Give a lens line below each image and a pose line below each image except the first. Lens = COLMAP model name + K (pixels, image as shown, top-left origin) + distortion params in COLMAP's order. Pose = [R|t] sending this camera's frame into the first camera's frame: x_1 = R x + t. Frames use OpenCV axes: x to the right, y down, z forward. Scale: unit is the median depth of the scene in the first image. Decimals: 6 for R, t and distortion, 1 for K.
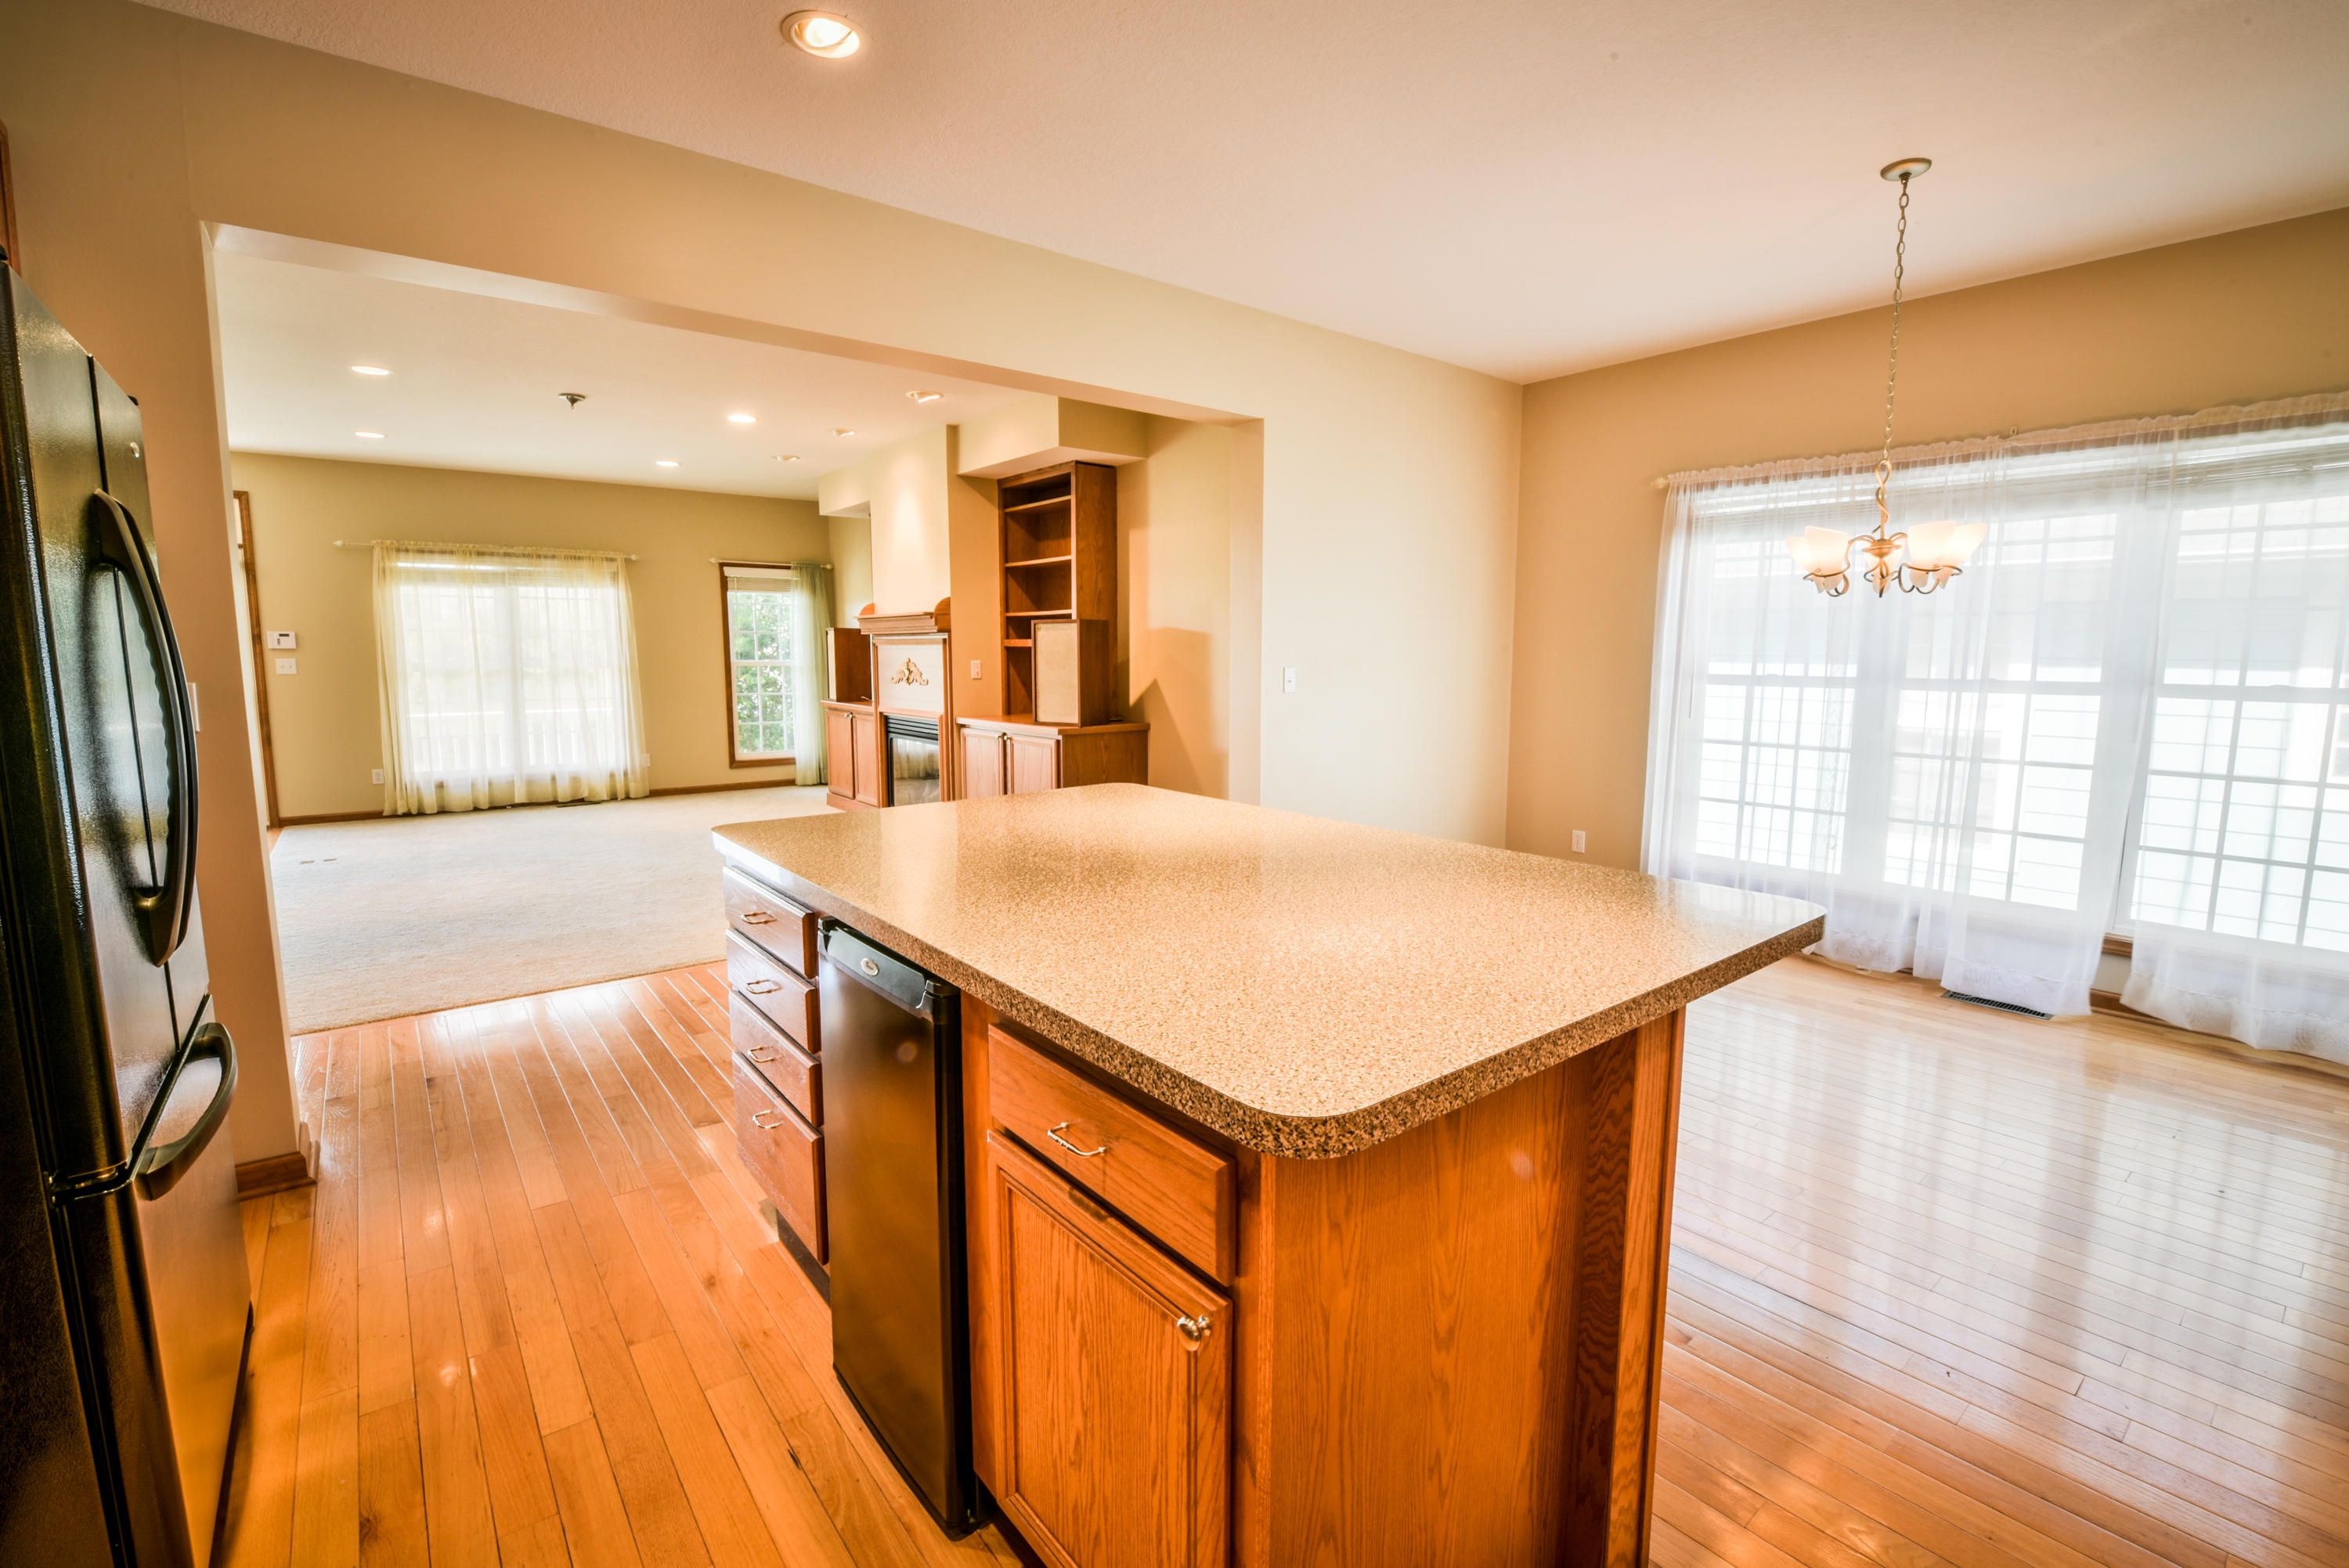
lens RADIAL K [[1016.8, 0, 1169.8], [0, 1016.8, 775.6], [0, 0, 1]] dist [-0.017369, -0.000454]
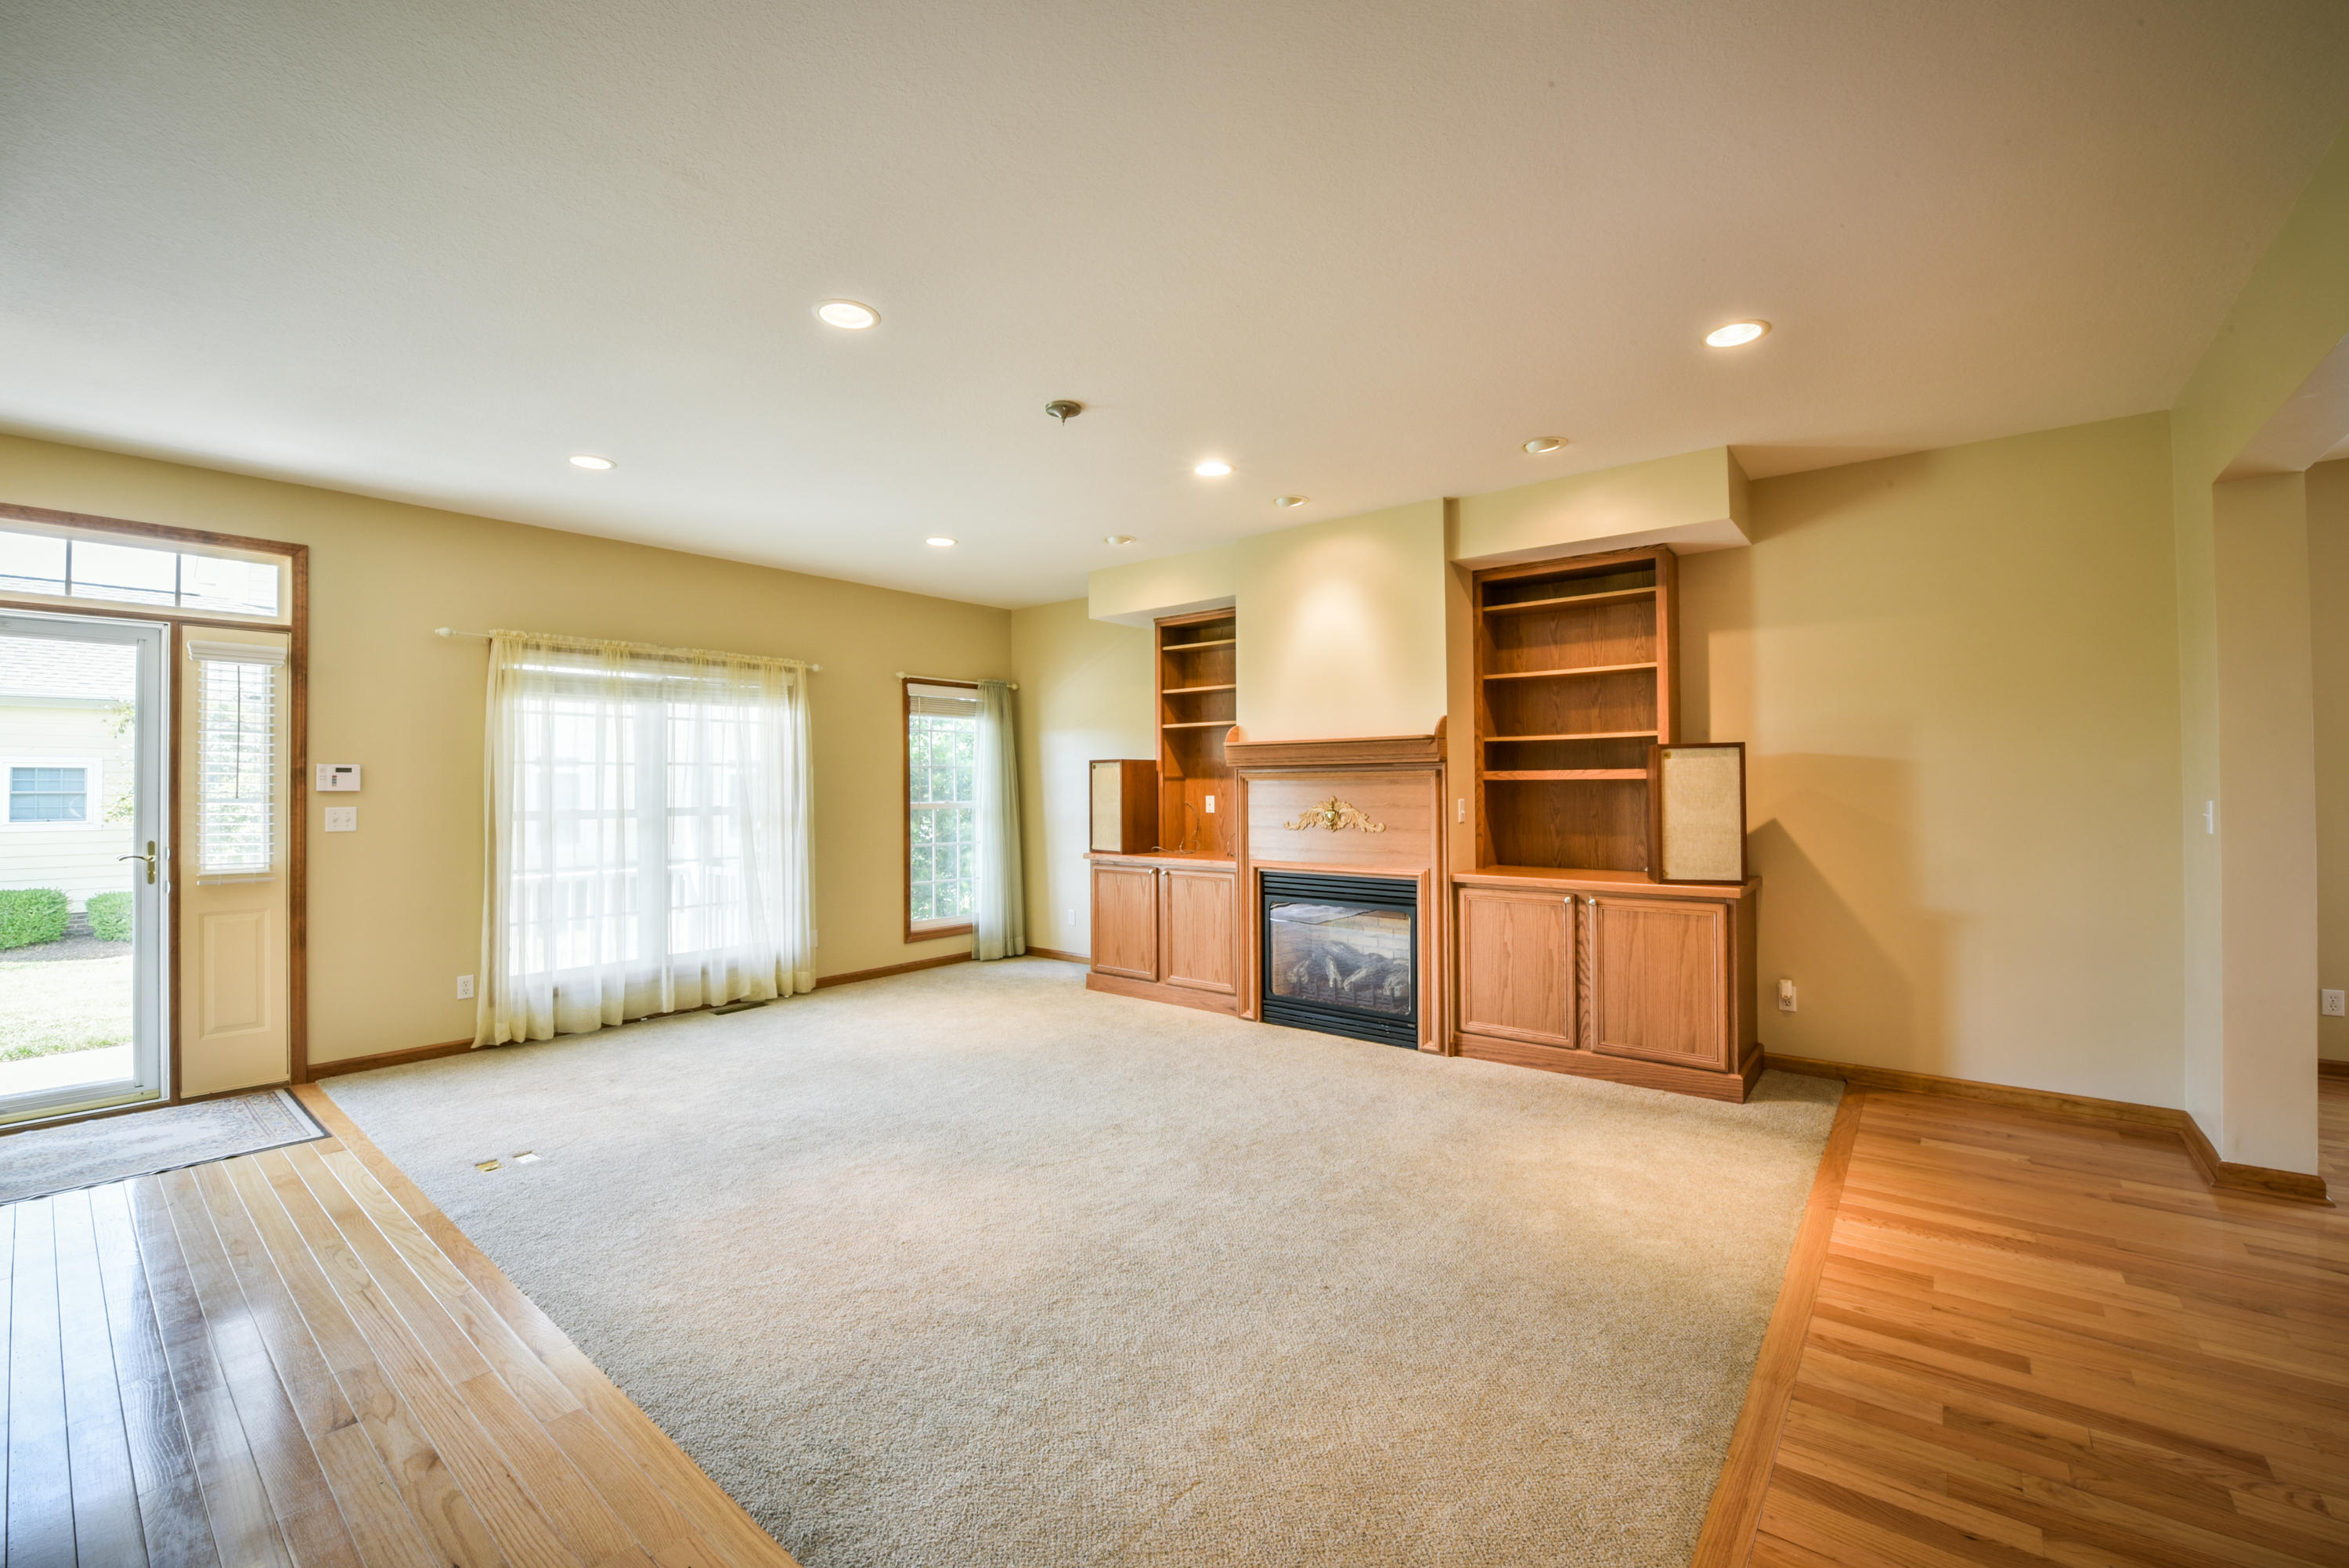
lens RADIAL K [[954.4, 0, 1169.1], [0, 954.4, 777.1], [0, 0, 1]] dist [-0.016374, -0.000437]
pose [[0.976180, -0.007995, 0.216816, -0.477438], [0.036587, 0.991076, -0.128179, -0.038545], [-0.213856, 0.133058, 0.967761, 0.298024]]
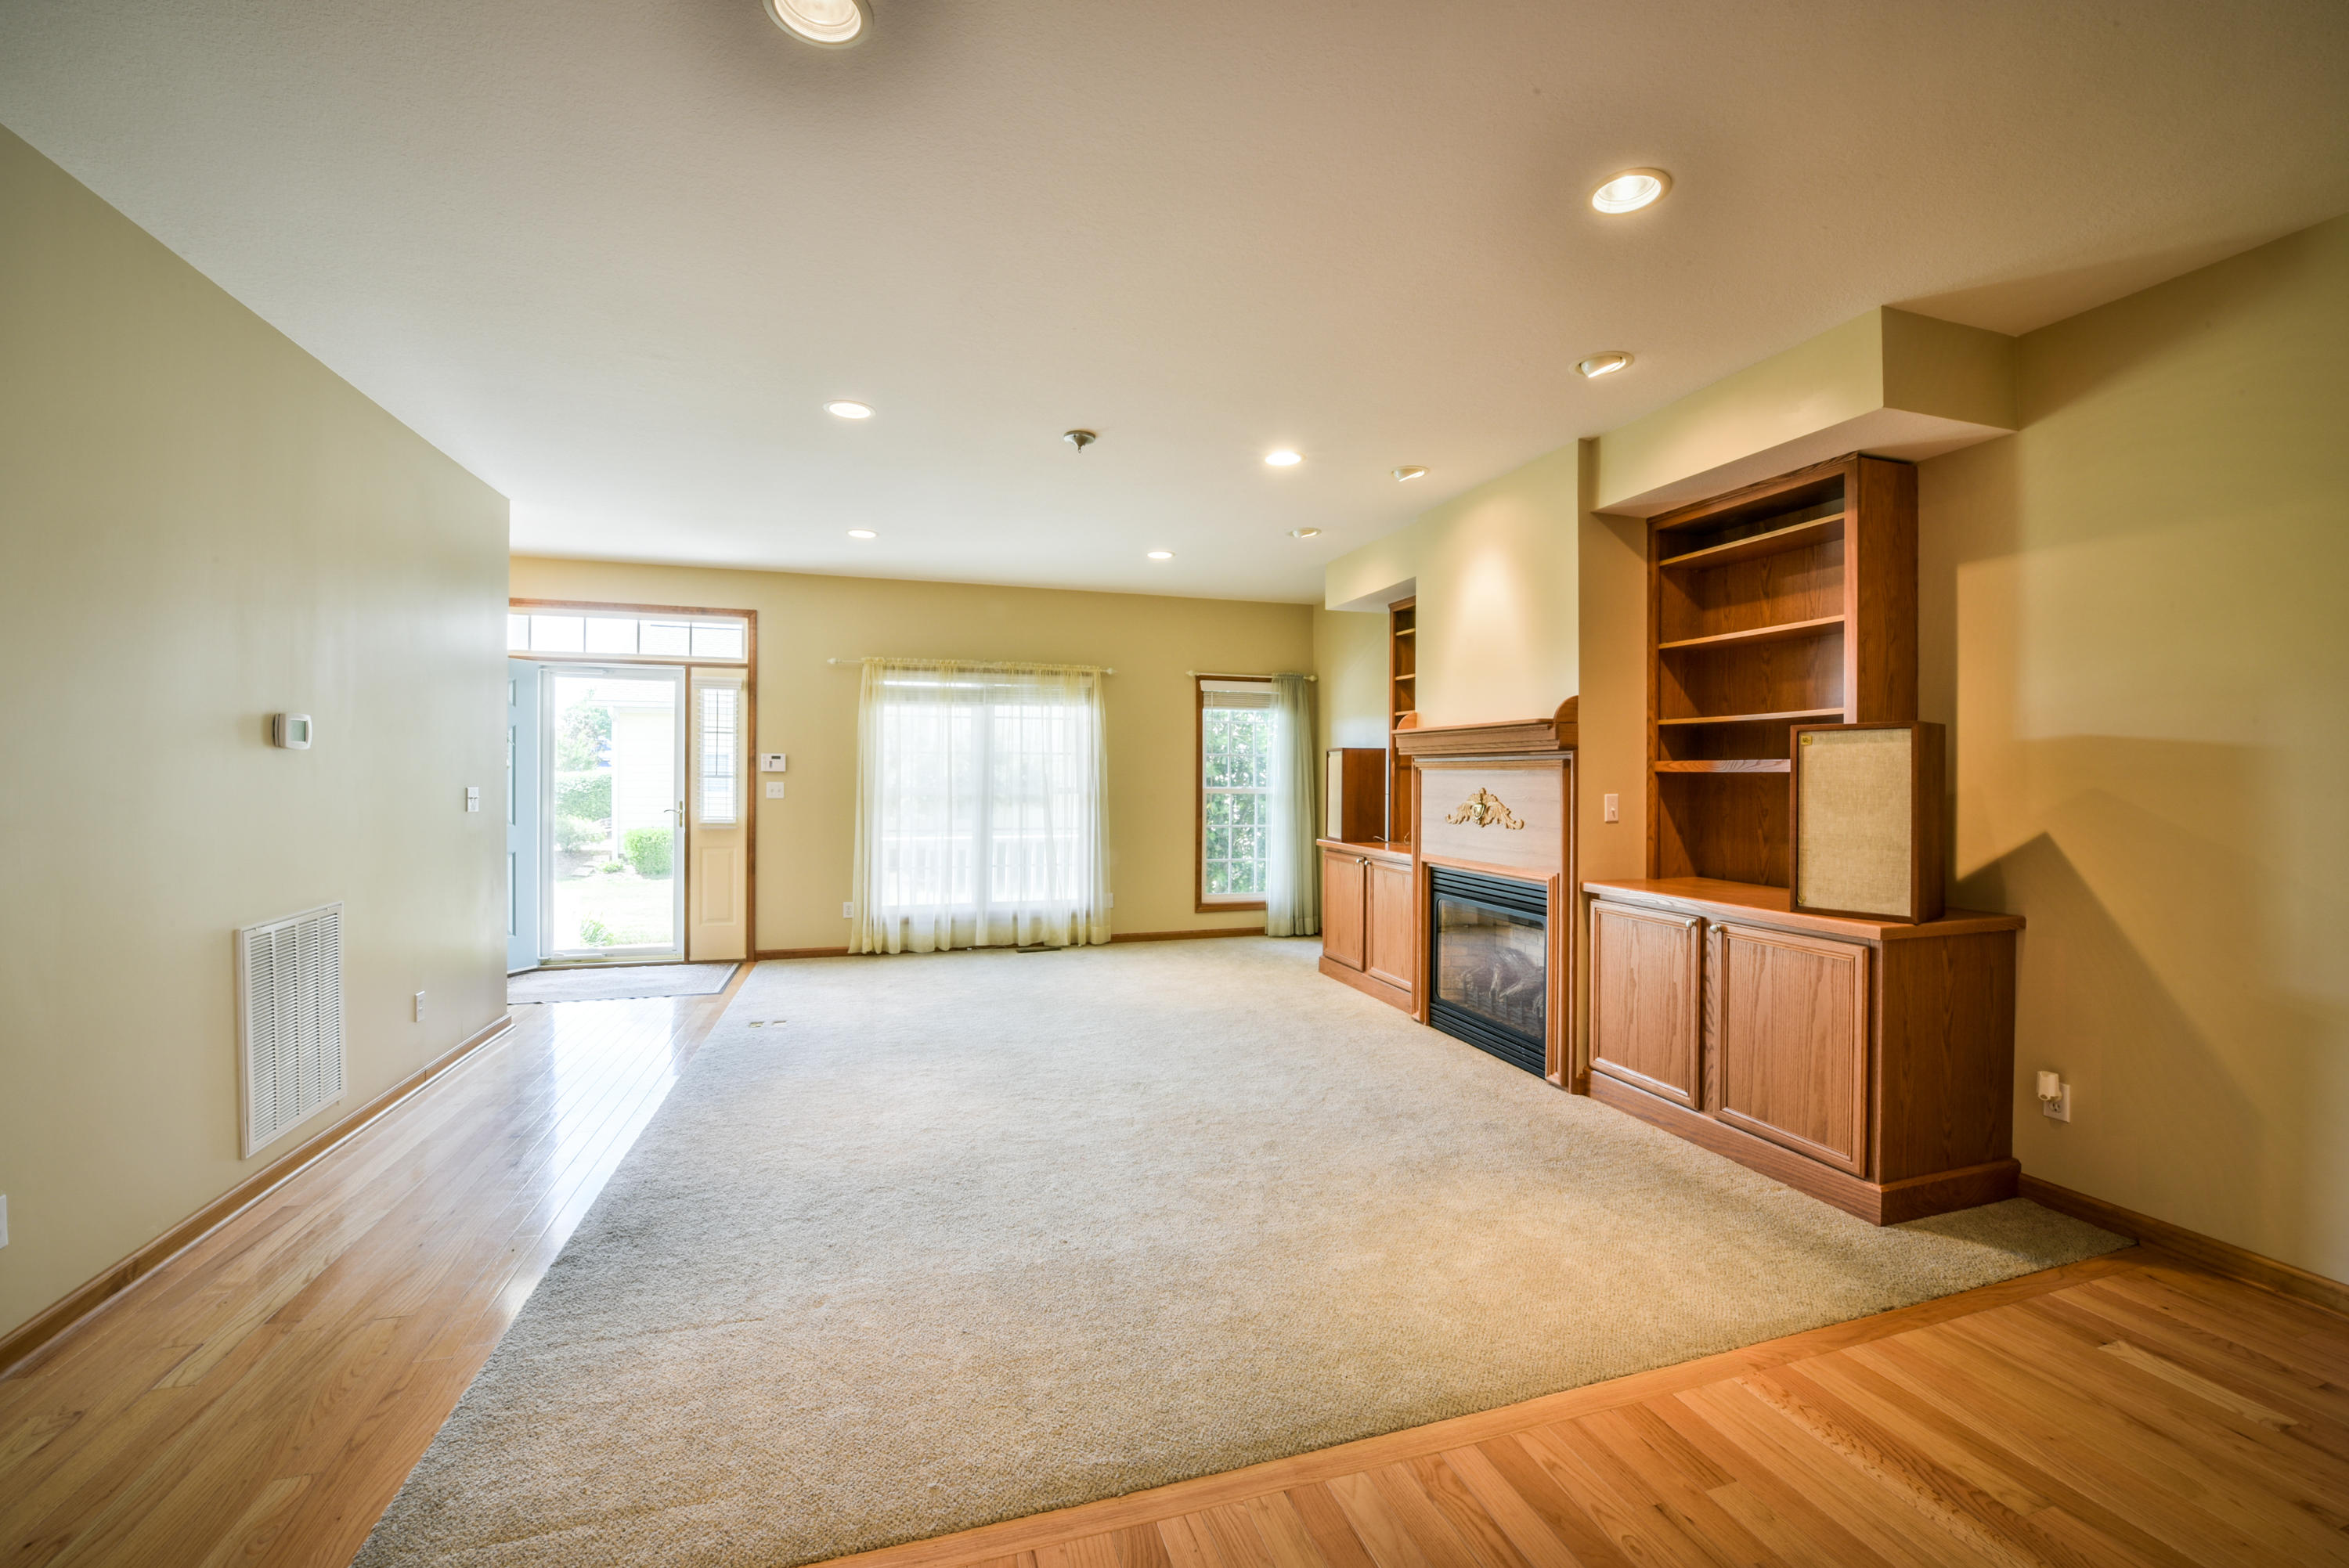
lens RADIAL K [[935.3, 0, 1178.2], [0, 935.3, 775.5], [0, 0, 1]] dist [-0.018677, -0.000763]
pose [[0.933875, 0.002320, -0.357593, -0.200850], [-0.046090, 0.992419, -0.113929, -0.037974], [0.354618, 0.122876, 0.926902, 0.301392]]
